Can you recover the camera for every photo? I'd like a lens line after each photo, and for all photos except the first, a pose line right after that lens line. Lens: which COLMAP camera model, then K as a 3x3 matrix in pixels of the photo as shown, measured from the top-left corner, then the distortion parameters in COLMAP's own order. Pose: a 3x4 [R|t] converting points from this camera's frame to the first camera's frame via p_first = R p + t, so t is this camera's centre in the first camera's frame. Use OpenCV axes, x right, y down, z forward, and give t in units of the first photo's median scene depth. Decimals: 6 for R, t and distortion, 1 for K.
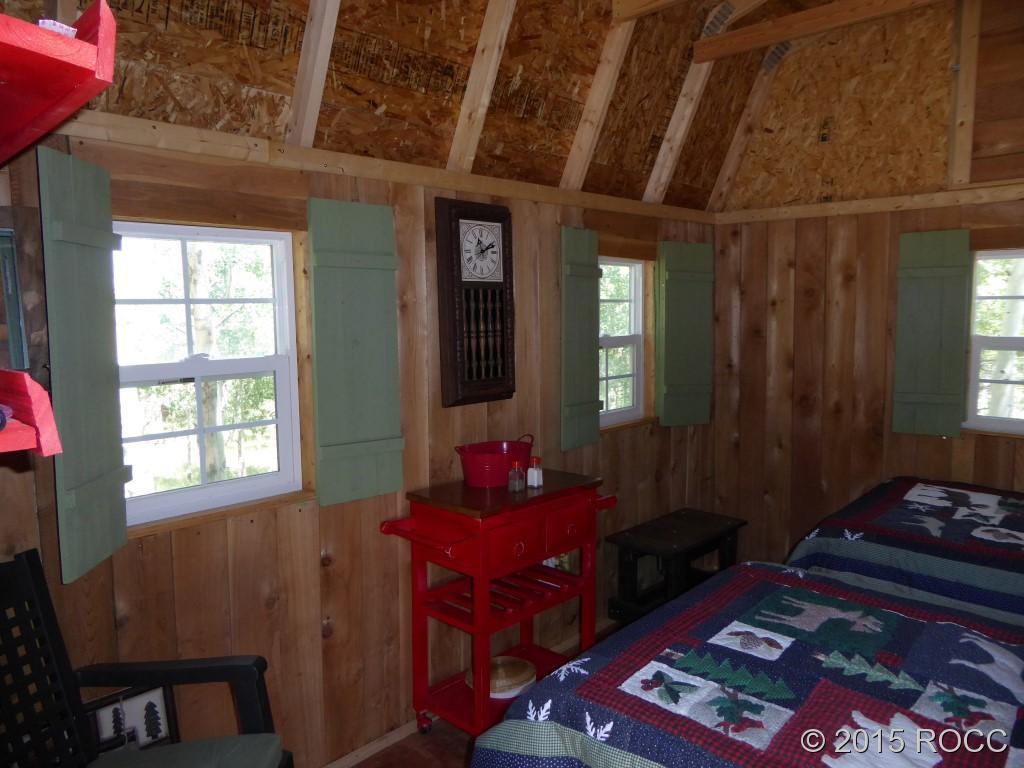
lens RADIAL K [[708.2, 0, 513.6], [0, 708.2, 379.8], [0, 0, 1]] dist [0.013621, 0.001087]
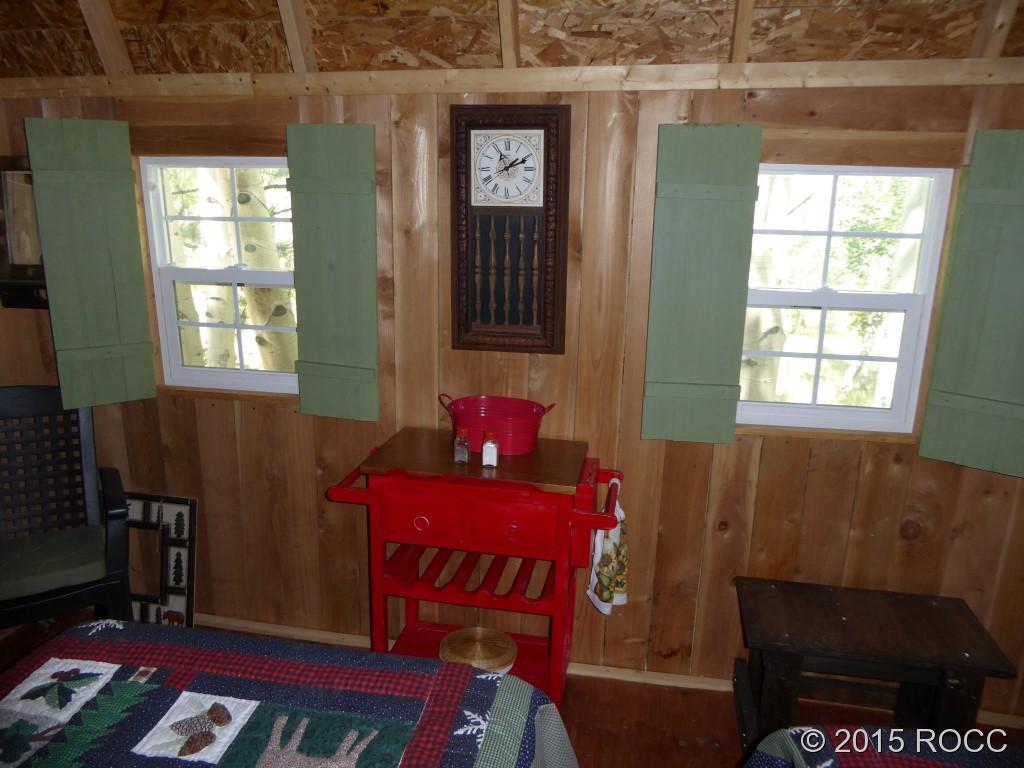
lens RADIAL K [[708.2, 0, 513.4], [0, 708.2, 384.6], [0, 0, 1]] dist [0.013621, 0.001087]
pose [[0.536794, 0.224740, -0.813231, 0.682881], [-0.114164, 0.974354, 0.193910, -0.102435], [0.835954, -0.011248, 0.548684, 0.581086]]
